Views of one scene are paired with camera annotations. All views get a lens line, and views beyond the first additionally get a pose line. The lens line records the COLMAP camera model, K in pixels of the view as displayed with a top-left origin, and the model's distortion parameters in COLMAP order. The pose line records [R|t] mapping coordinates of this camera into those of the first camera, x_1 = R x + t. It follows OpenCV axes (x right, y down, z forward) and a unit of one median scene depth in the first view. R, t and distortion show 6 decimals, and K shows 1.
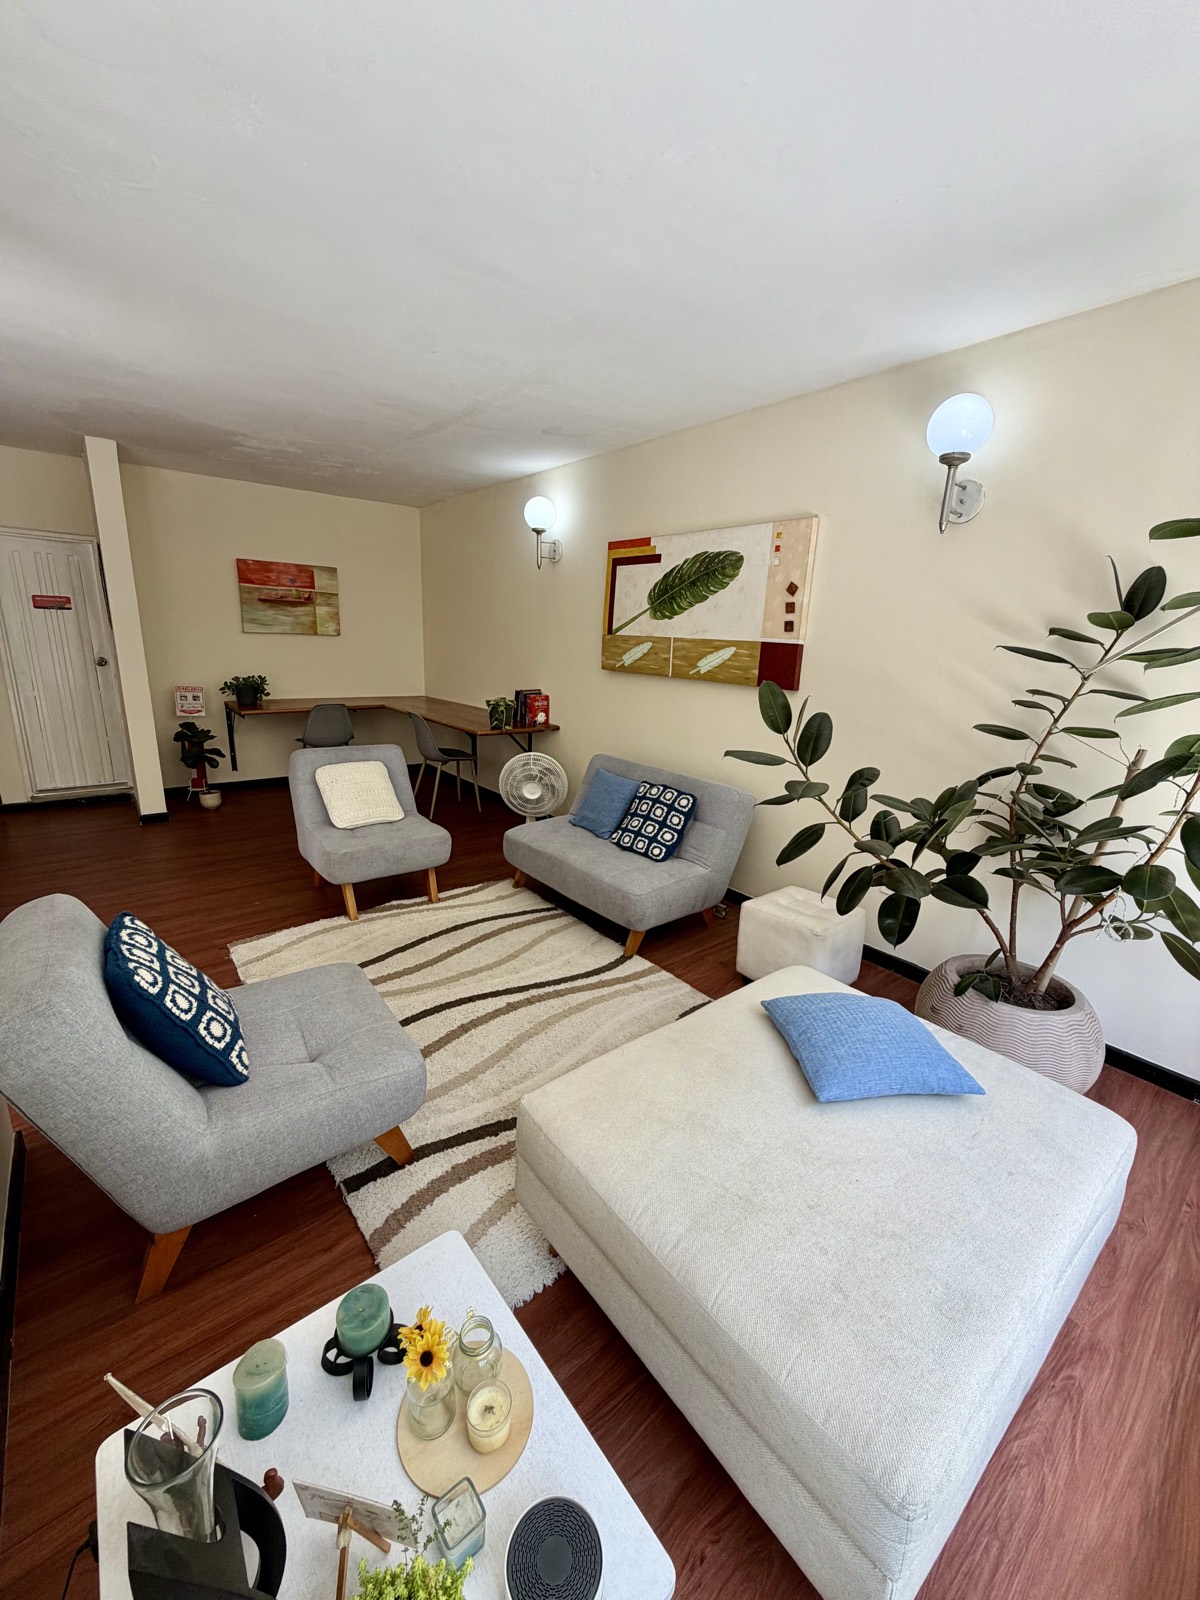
lens RADIAL K [[637.5, 0, 598.1], [0, 637.5, 800.6], [0, 0, 1]] dist [0.000087, 0.000027]
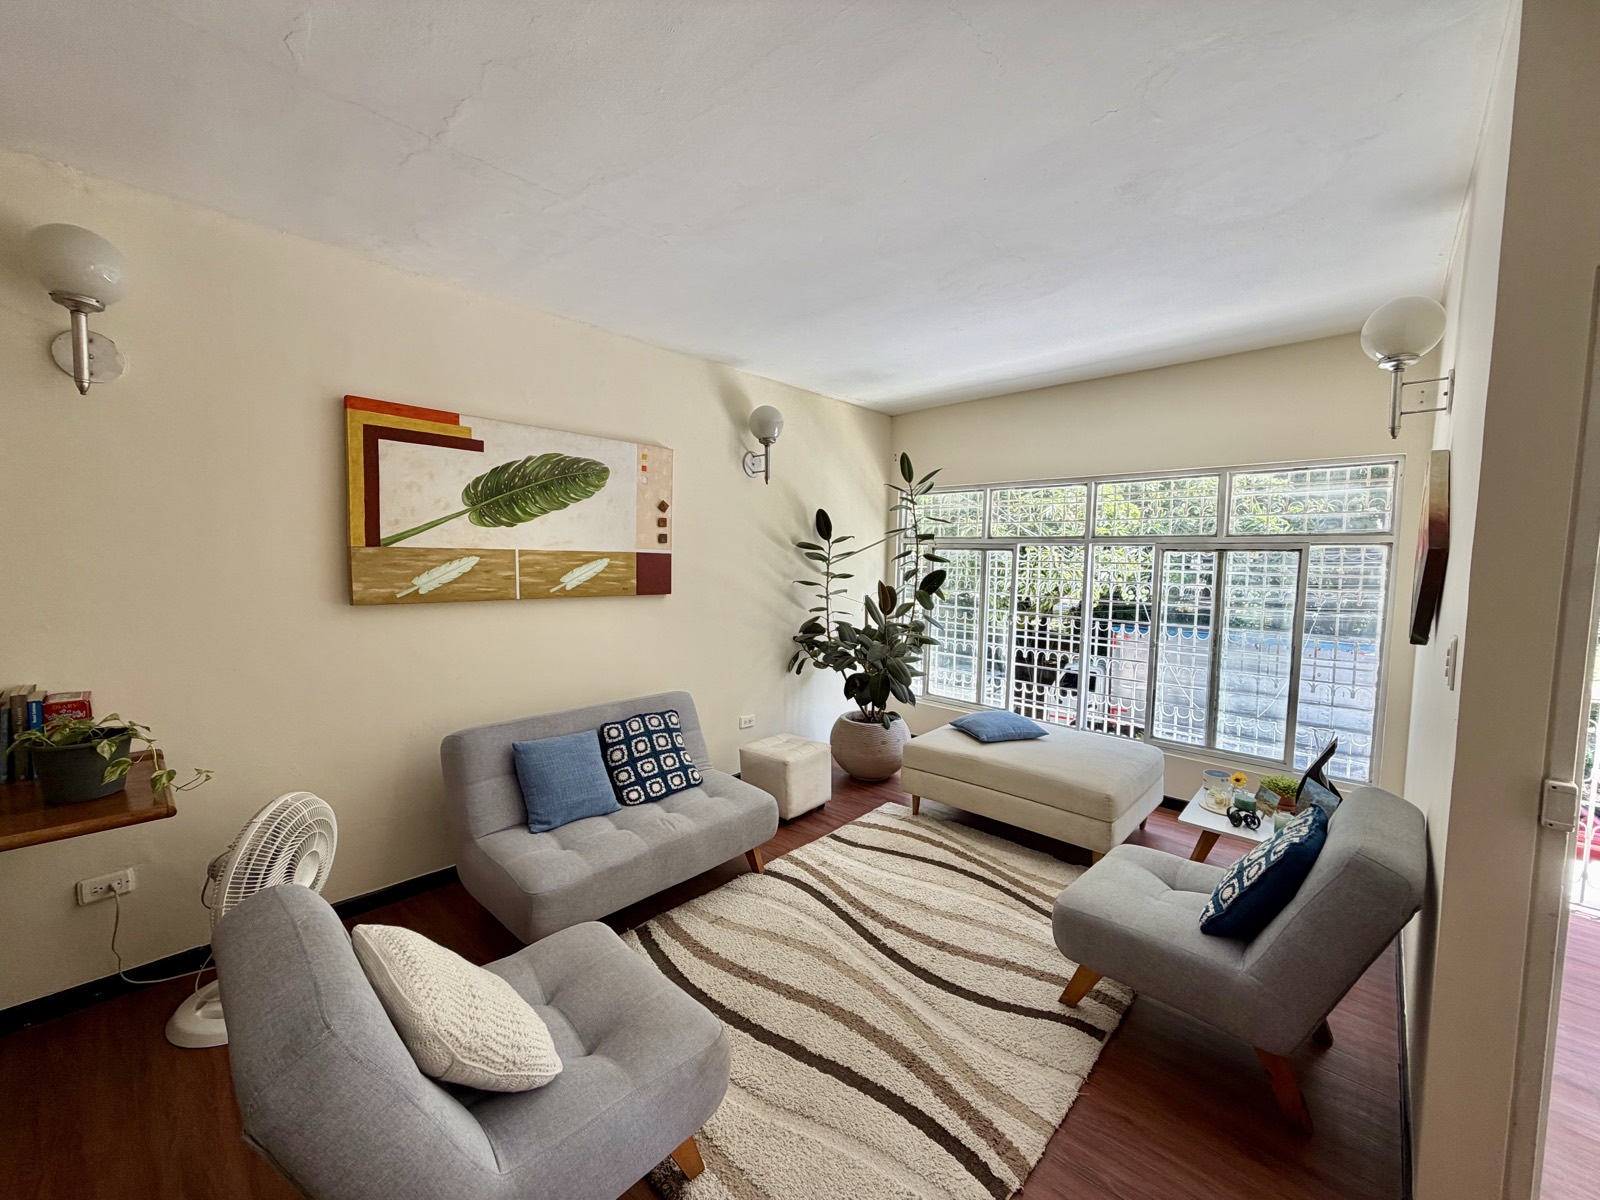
lens RADIAL K [[637.5, 0, 805.8], [0, 637.5, 599.4], [0, 0, 1]] dist [0.000087, 0.000027]
pose [[-0.150412, -0.110185, 0.982464, -0.760577], [0.226298, 0.963547, 0.142709, -0.245941], [-0.962375, 0.243795, -0.119994, 0.826734]]
